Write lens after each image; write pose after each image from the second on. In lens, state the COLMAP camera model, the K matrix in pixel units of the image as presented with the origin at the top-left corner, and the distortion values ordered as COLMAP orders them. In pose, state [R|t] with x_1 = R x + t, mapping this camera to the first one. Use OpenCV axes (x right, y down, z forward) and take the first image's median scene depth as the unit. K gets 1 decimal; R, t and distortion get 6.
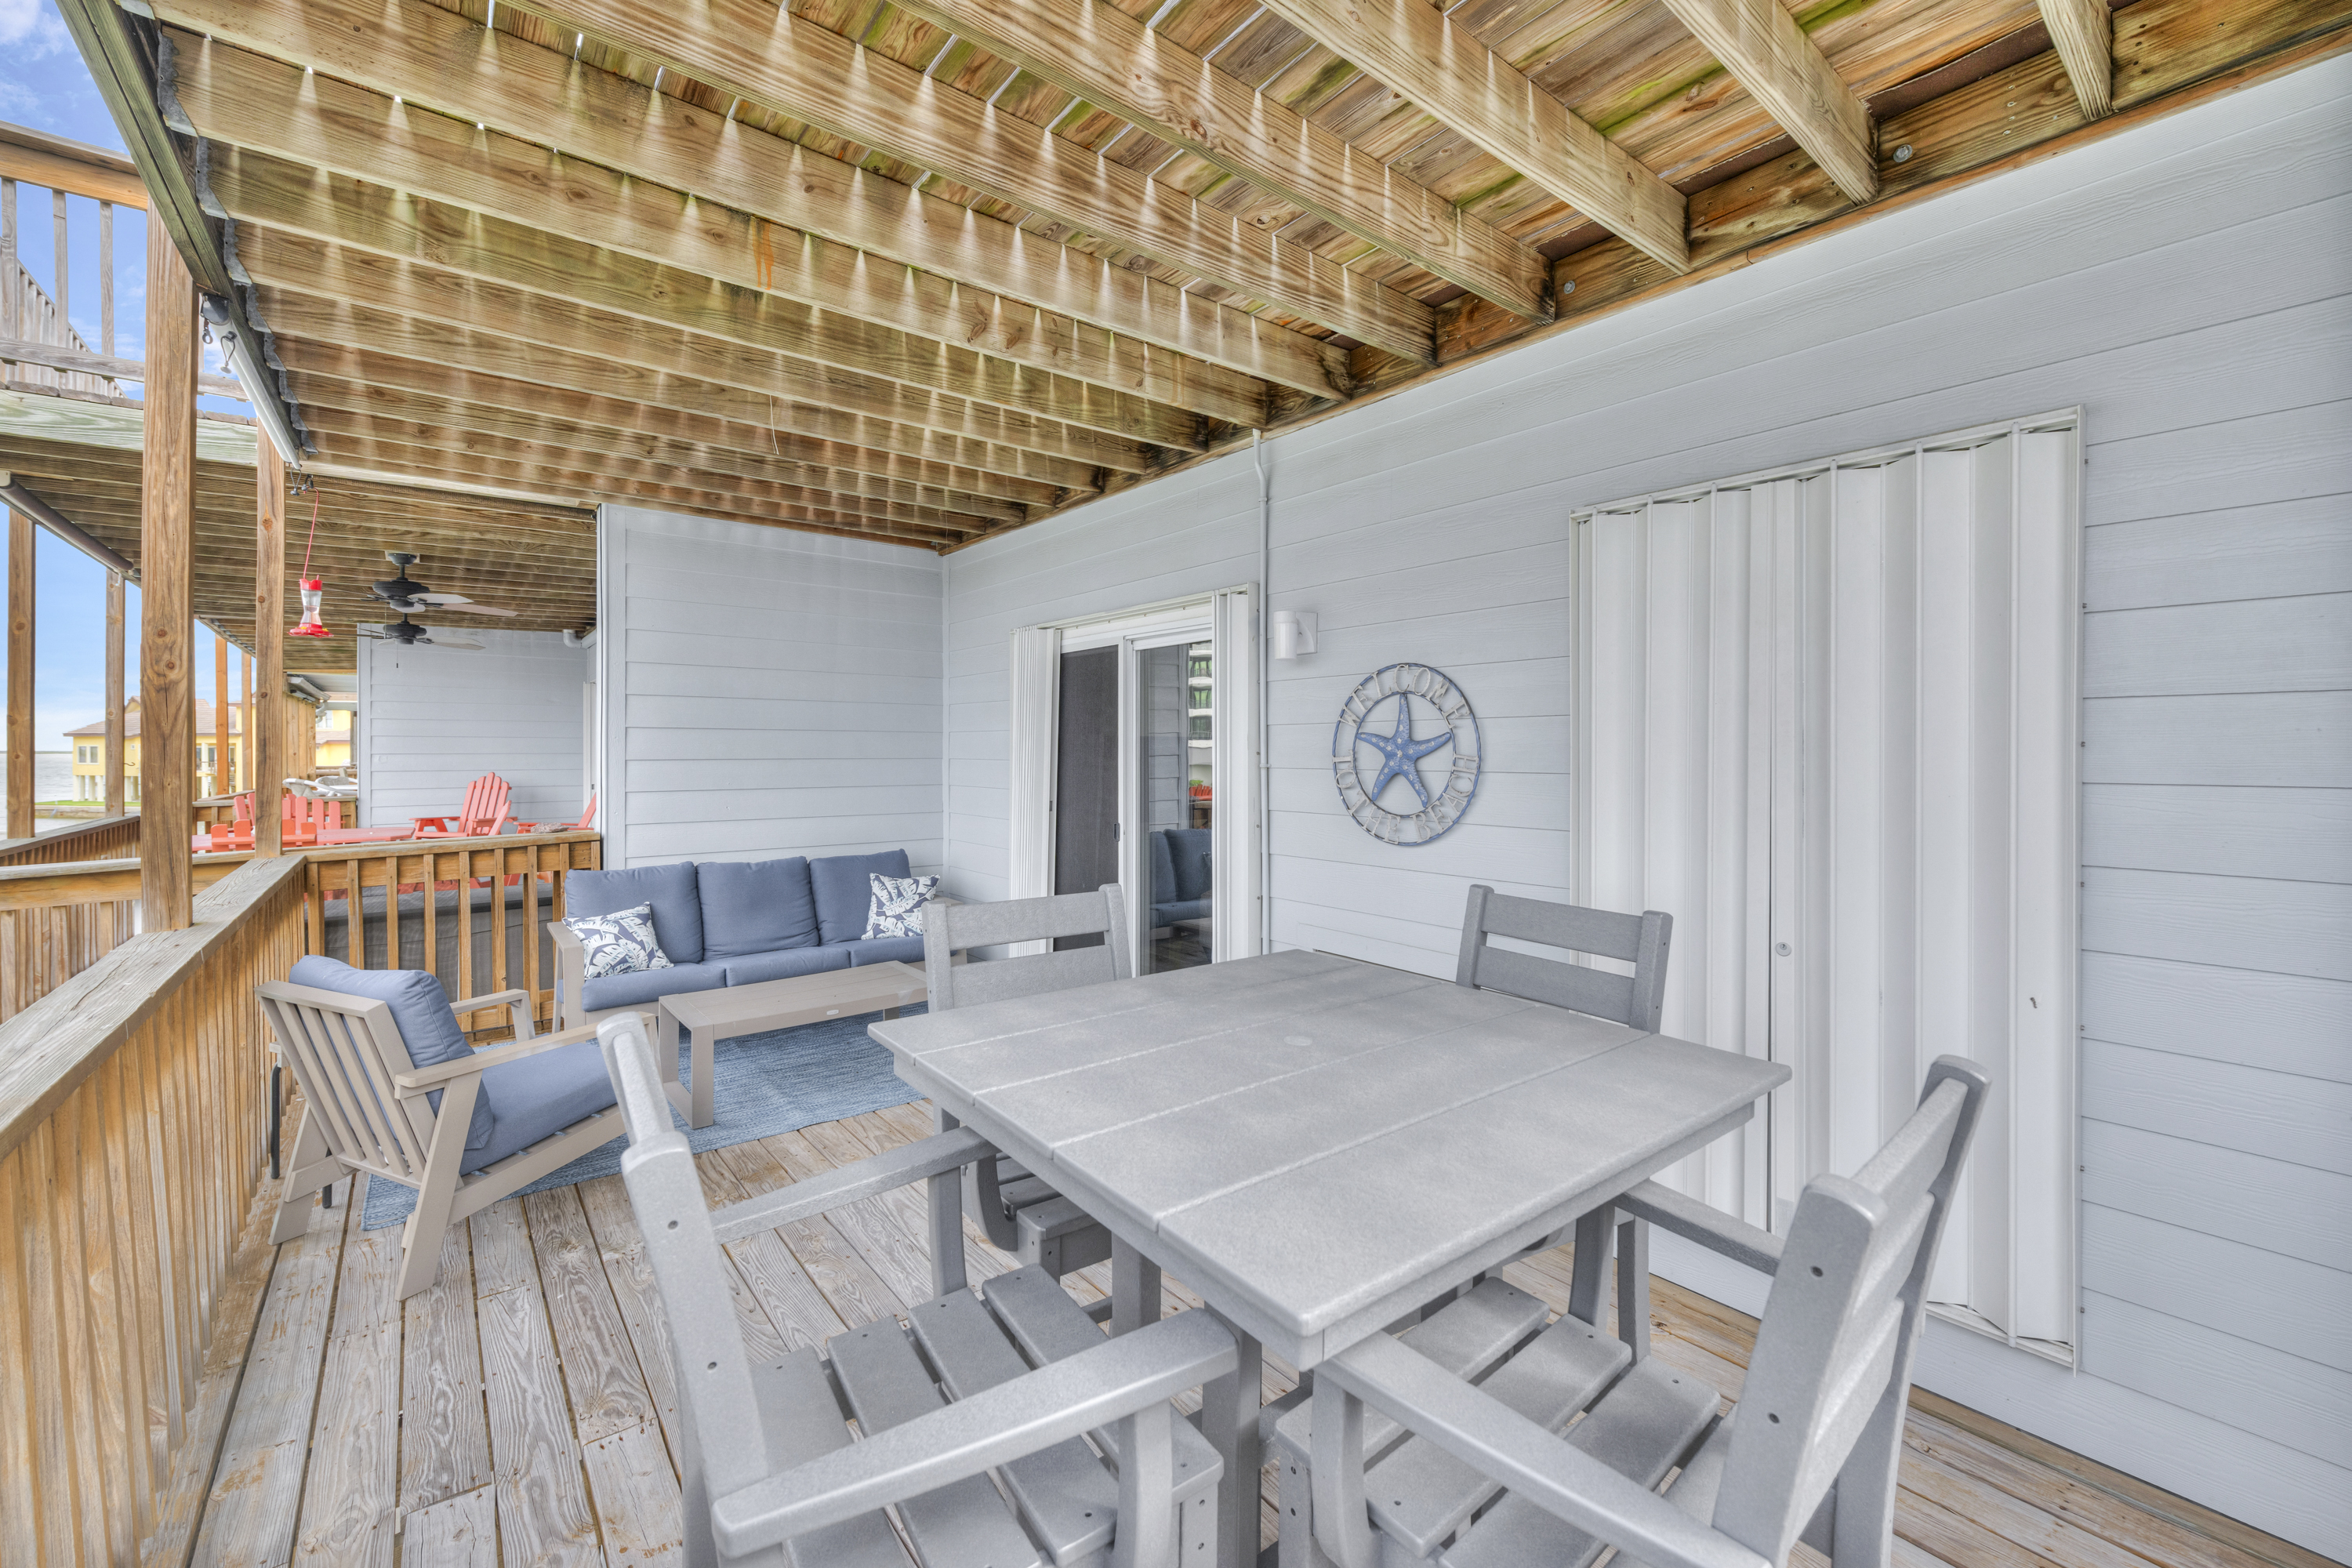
lens RADIAL K [[929.6, 0, 1167.7], [0, 929.6, 768.8], [0, 0, 1]] dist [-0.002470, 0.000210]
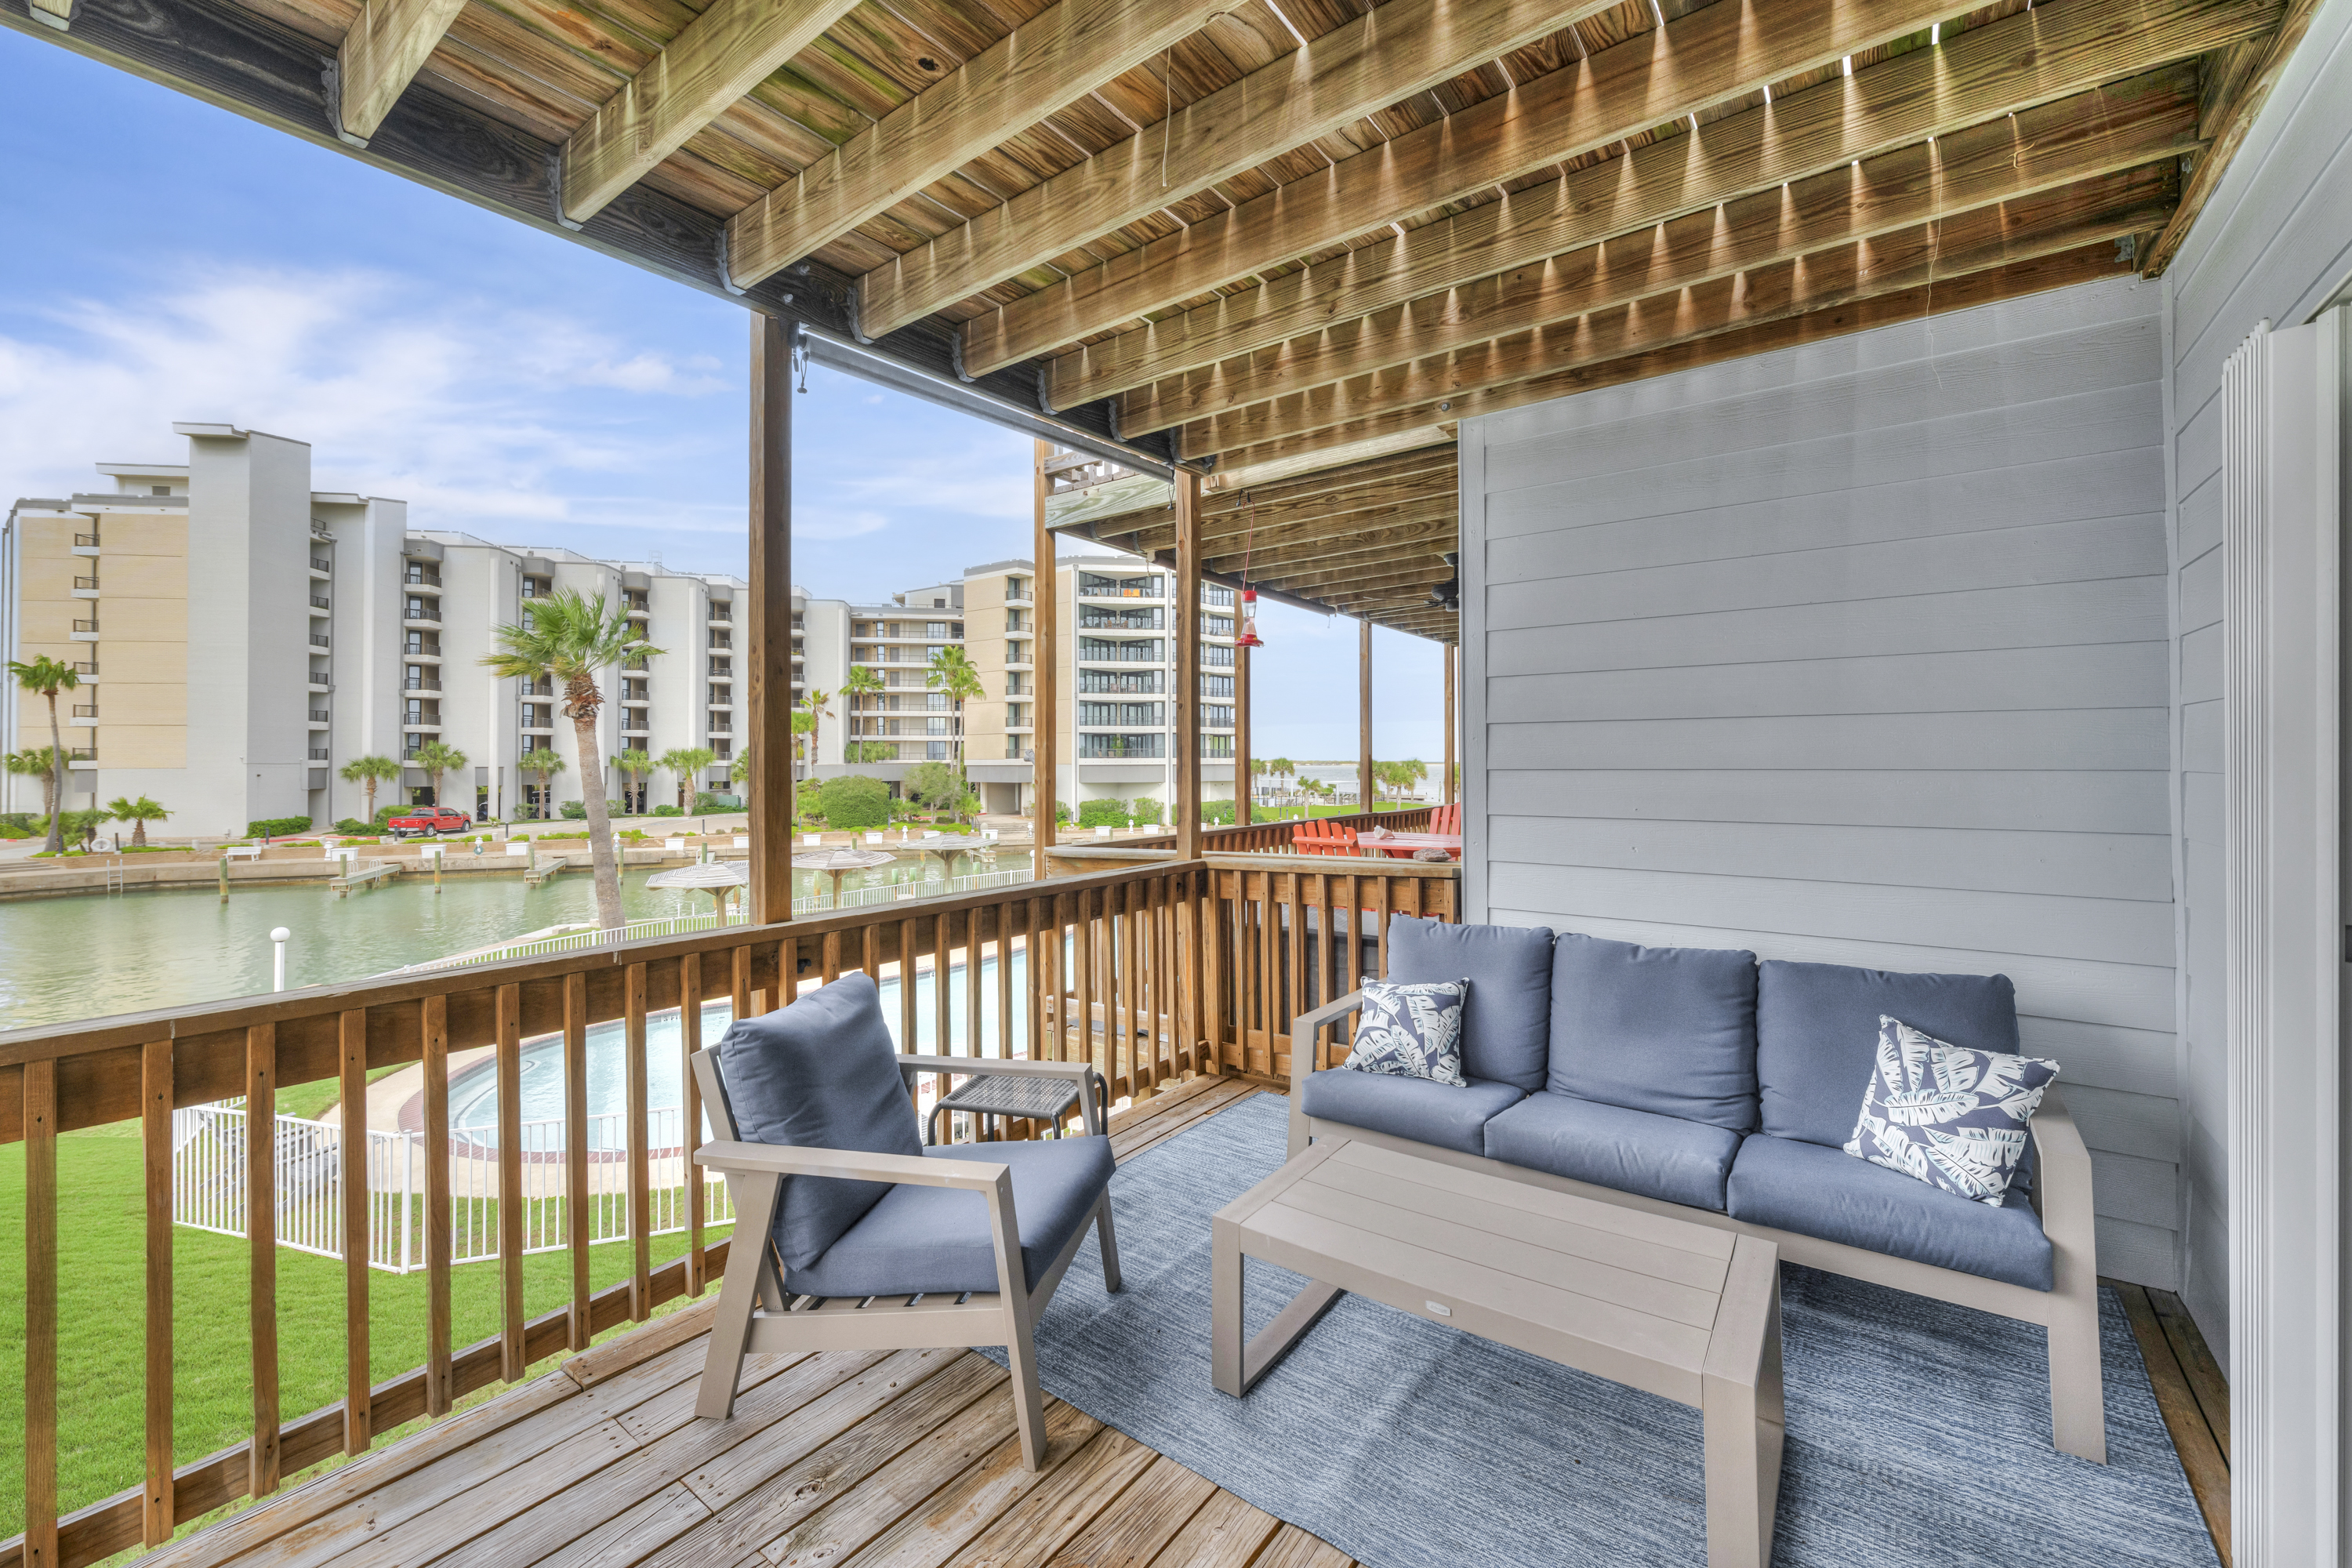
lens RADIAL K [[929.6, 0, 1181.0], [0, 929.6, 763.7], [0, 0, 1]] dist [-0.002470, 0.000210]
pose [[0.249910, -0.001572, -0.968268, 0.049367], [-0.010878, 0.999931, -0.004431, -0.009037], [0.968208, 0.011641, 0.249876, 0.599734]]
